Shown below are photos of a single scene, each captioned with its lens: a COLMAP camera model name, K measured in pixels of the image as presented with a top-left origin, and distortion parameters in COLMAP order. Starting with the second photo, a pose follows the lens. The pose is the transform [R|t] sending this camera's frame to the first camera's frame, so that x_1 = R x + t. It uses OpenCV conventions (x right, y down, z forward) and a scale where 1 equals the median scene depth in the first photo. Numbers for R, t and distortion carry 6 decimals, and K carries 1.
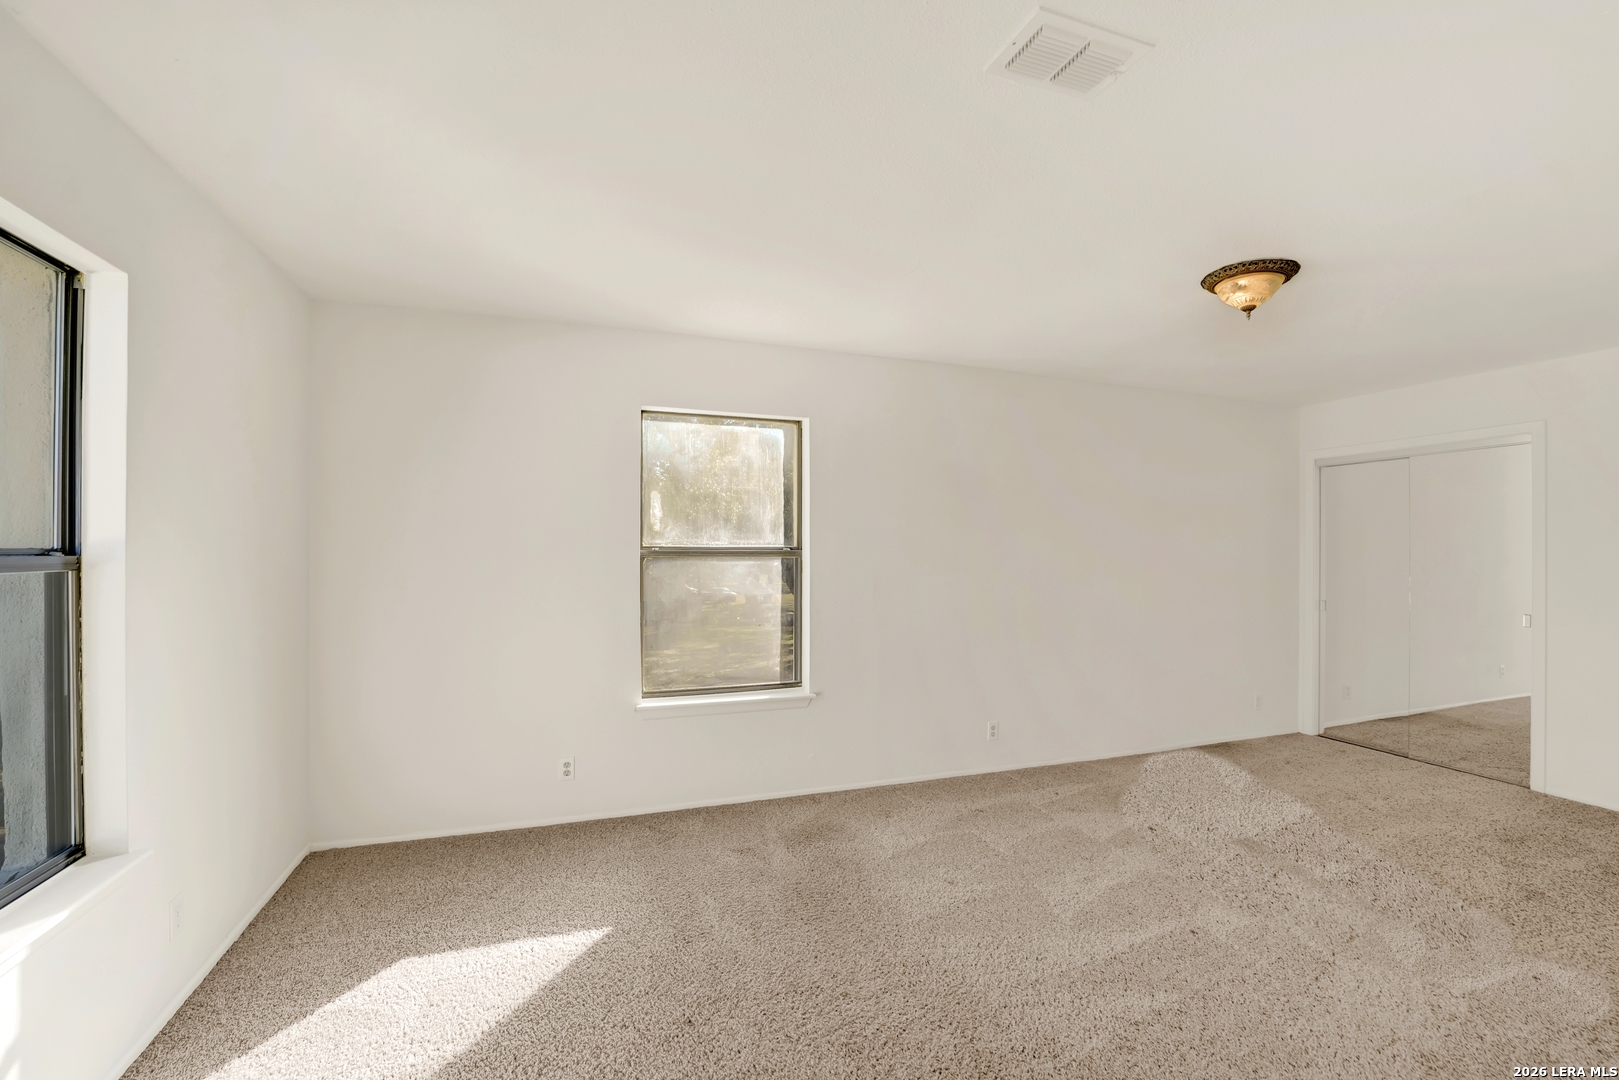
lens RADIAL K [[677.8, 0, 809.1], [0, 677.8, 537.7], [0, 0, 1]] dist [-0.019390, 0.000135]
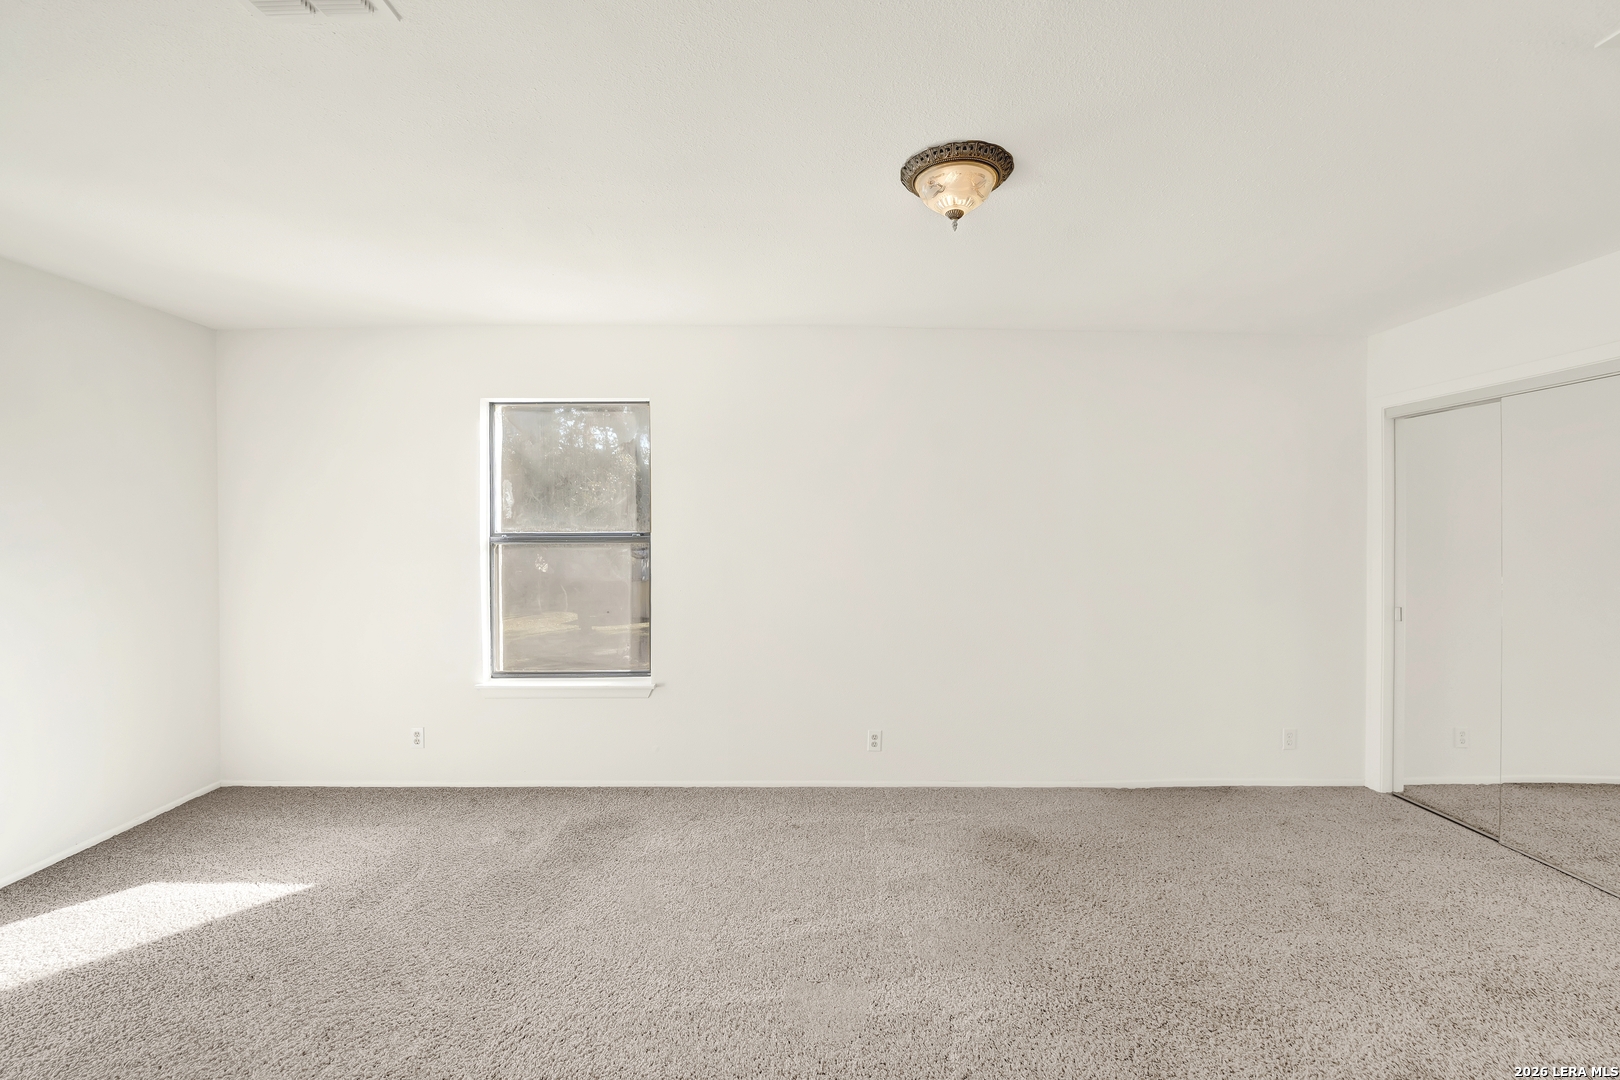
lens RADIAL K [[685.6, 0, 805.1], [0, 685.6, 551.2], [0, 0, 1]] dist [-0.000318, -0.000217]
pose [[0.948398, 0.006327, -0.317018, 0.524747], [0.005757, 0.999293, 0.037165, 0.004273], [0.317029, -0.037072, 0.947691, 0.145126]]
